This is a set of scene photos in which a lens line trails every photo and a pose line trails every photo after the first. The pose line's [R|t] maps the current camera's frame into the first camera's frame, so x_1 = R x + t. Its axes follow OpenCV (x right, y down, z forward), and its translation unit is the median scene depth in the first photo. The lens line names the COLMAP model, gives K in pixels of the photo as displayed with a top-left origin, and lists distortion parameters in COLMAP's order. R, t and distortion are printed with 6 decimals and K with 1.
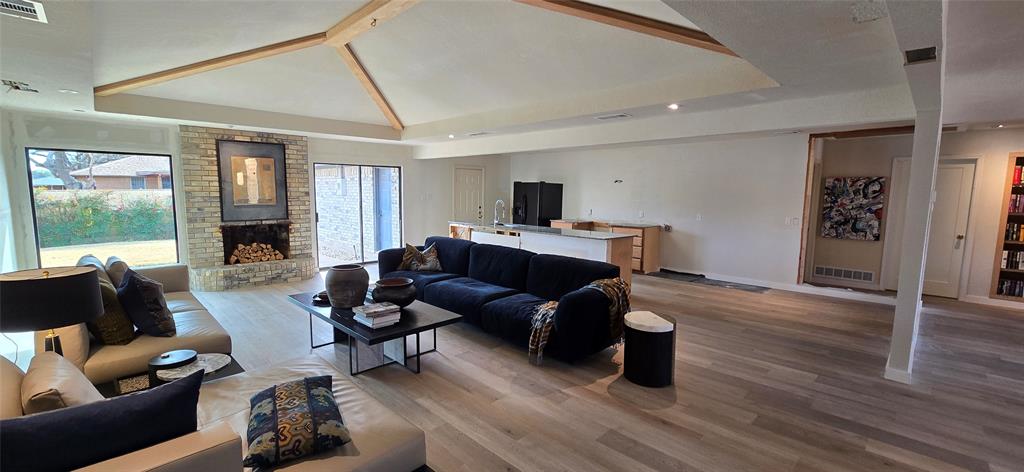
lens RADIAL K [[421.9, 0, 507.7], [0, 421.9, 237.6], [0, 0, 1]] dist [-0.003752, 0.000766]
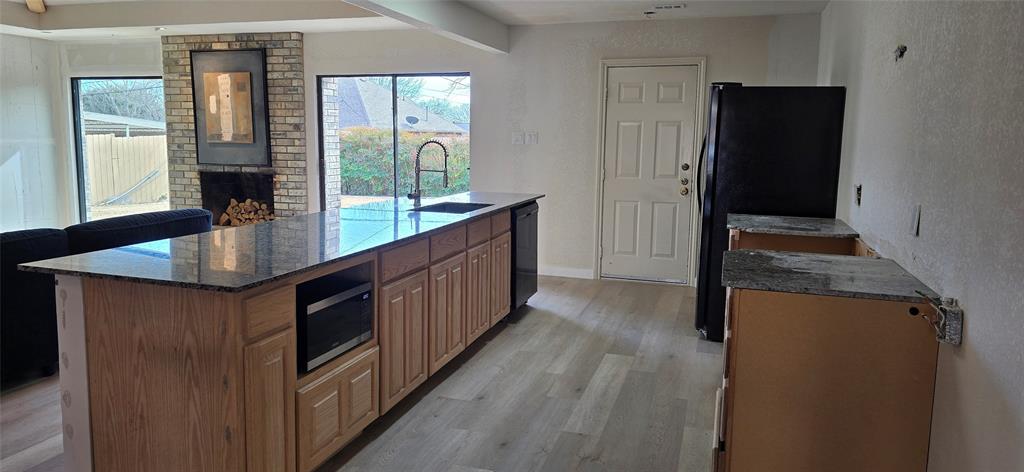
lens RADIAL K [[690.0, 0, 509.6], [0, 690.0, 223.4], [0, 0, 1]] dist [0.067750, -0.031003]
pose [[0.461313, 0.105560, -0.880935, 0.599375], [-0.105714, 0.992364, 0.063554, -0.065366], [0.880917, 0.063808, 0.468950, 0.848049]]
